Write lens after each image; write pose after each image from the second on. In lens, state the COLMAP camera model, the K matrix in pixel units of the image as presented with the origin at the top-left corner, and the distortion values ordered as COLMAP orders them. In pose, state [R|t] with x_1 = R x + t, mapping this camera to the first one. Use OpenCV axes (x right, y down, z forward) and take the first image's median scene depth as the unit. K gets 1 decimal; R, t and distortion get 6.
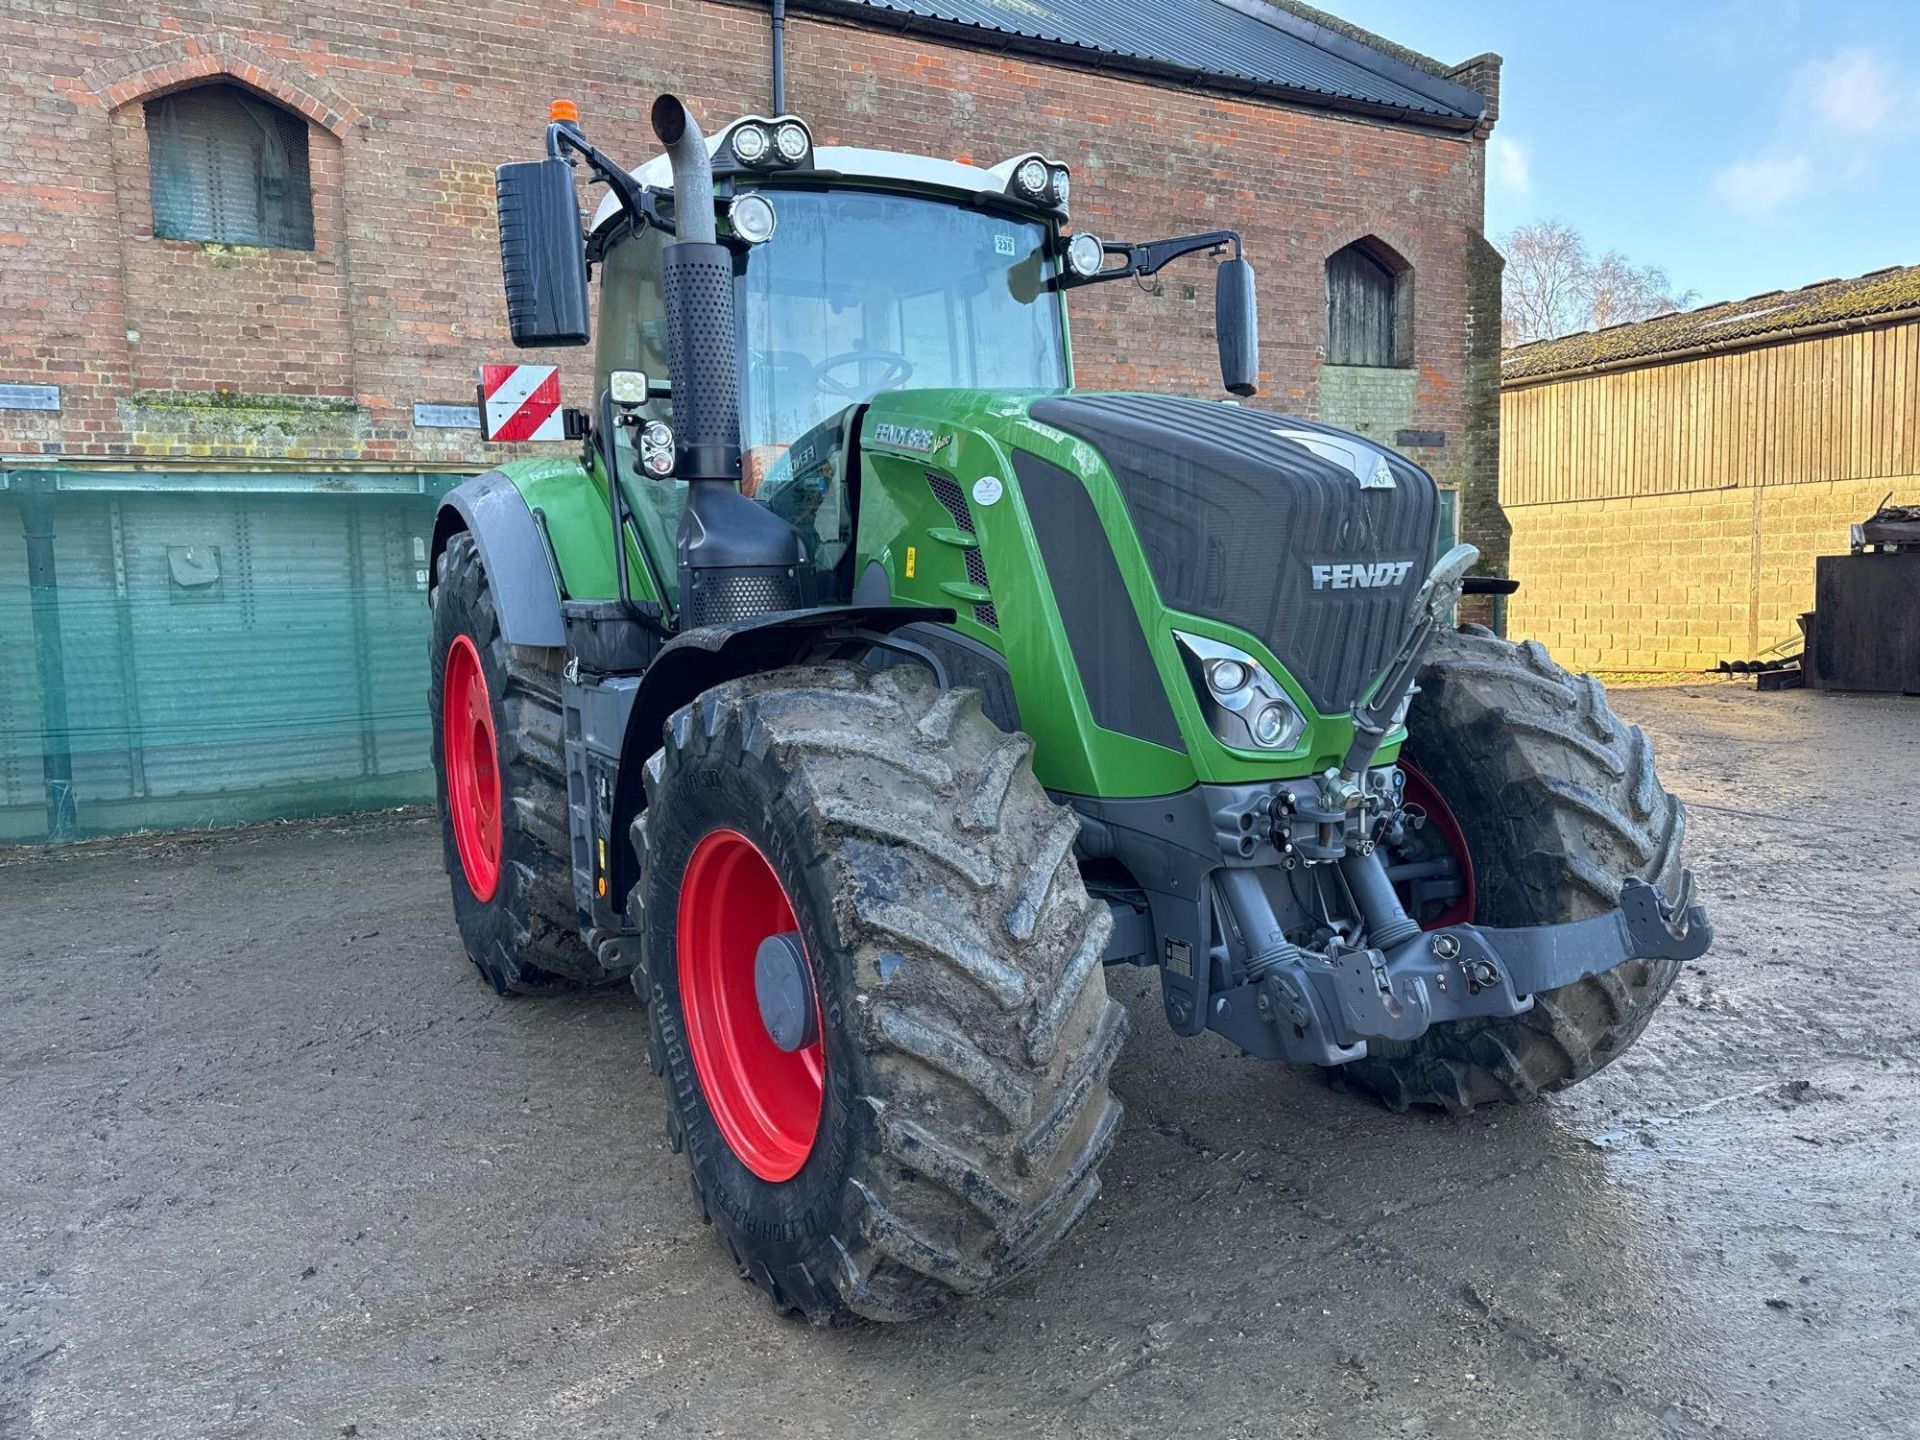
lens RADIAL K [[1366.3, 0, 960.0], [0, 1366.3, 720.0], [0, 0, 1]] dist [0.040270, -0.036792]
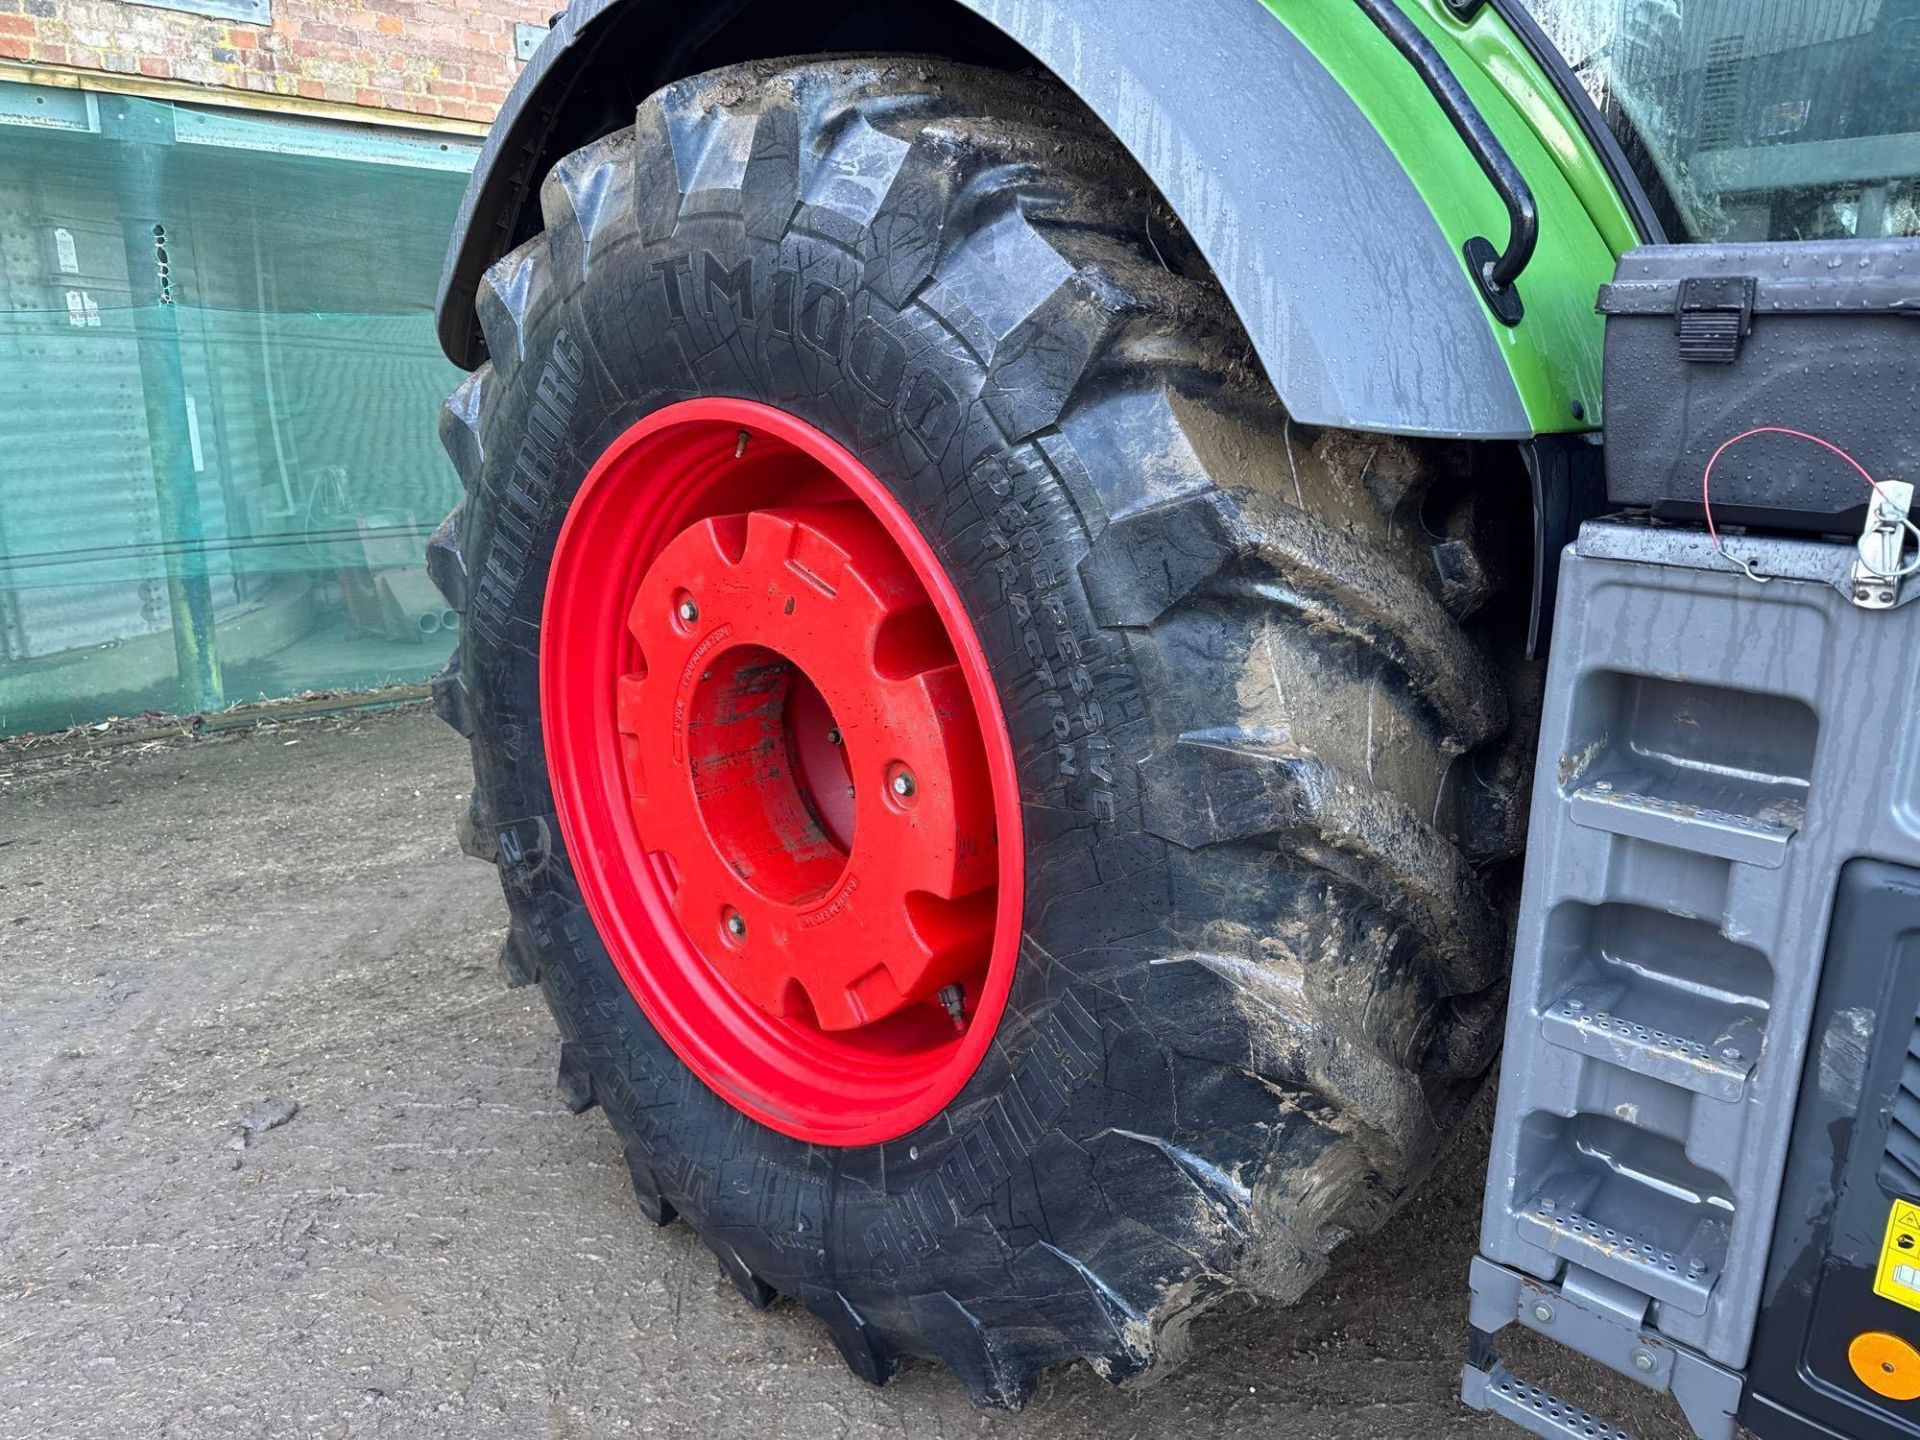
lens RADIAL K [[1366.3, 0, 960.0], [0, 1366.3, 720.0], [0, 0, 1]] dist [0.040270, -0.036792]
pose [[0.960349, -0.044649, 0.275201, -0.228067], [0.003807, 0.989101, 0.147187, -0.018855], [-0.278773, -0.140303, 0.950053, 0.371795]]
